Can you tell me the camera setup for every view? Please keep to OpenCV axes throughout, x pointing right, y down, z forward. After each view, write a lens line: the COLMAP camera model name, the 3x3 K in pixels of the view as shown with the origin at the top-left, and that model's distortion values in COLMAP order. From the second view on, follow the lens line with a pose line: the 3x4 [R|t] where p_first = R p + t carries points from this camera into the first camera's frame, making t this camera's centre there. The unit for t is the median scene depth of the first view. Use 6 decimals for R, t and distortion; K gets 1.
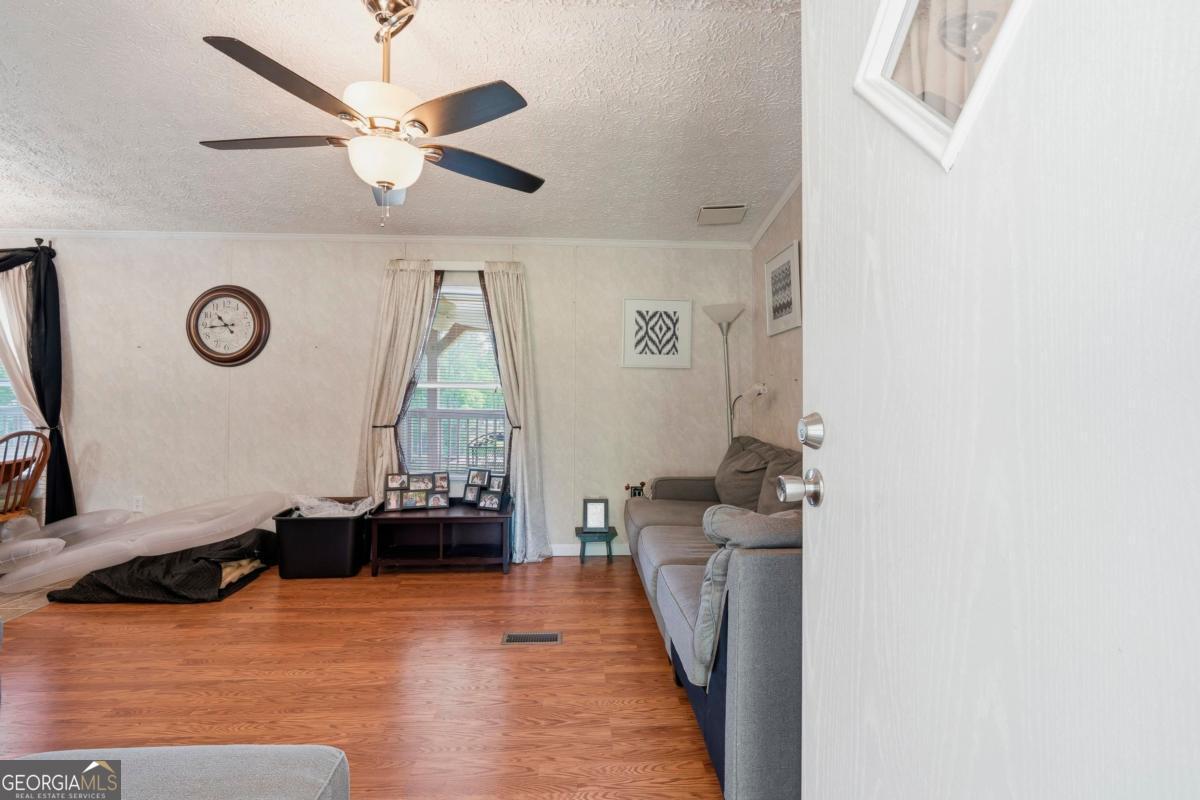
lens RADIAL K [[555.5, 0, 600.3], [0, 555.5, 402.6], [0, 0, 1]] dist [-0.004744, 0.000128]
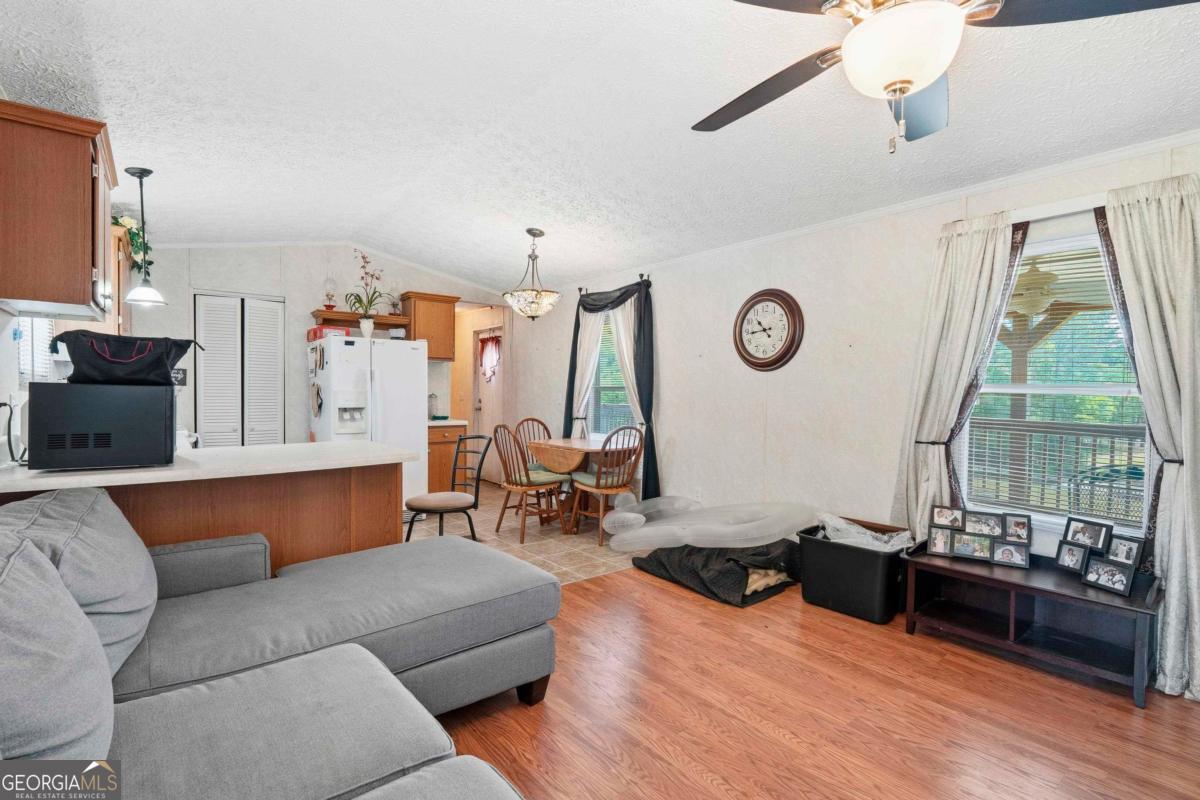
lens RADIAL K [[555.5, 0, 600.3], [0, 555.5, 402.6], [0, 0, 1]] dist [-0.004744, 0.000128]
pose [[0.575942, 0.016914, -0.817316, -0.025361], [-0.022677, 0.999732, 0.004709, -0.006465], [0.817176, 0.015822, 0.576171, 0.186180]]
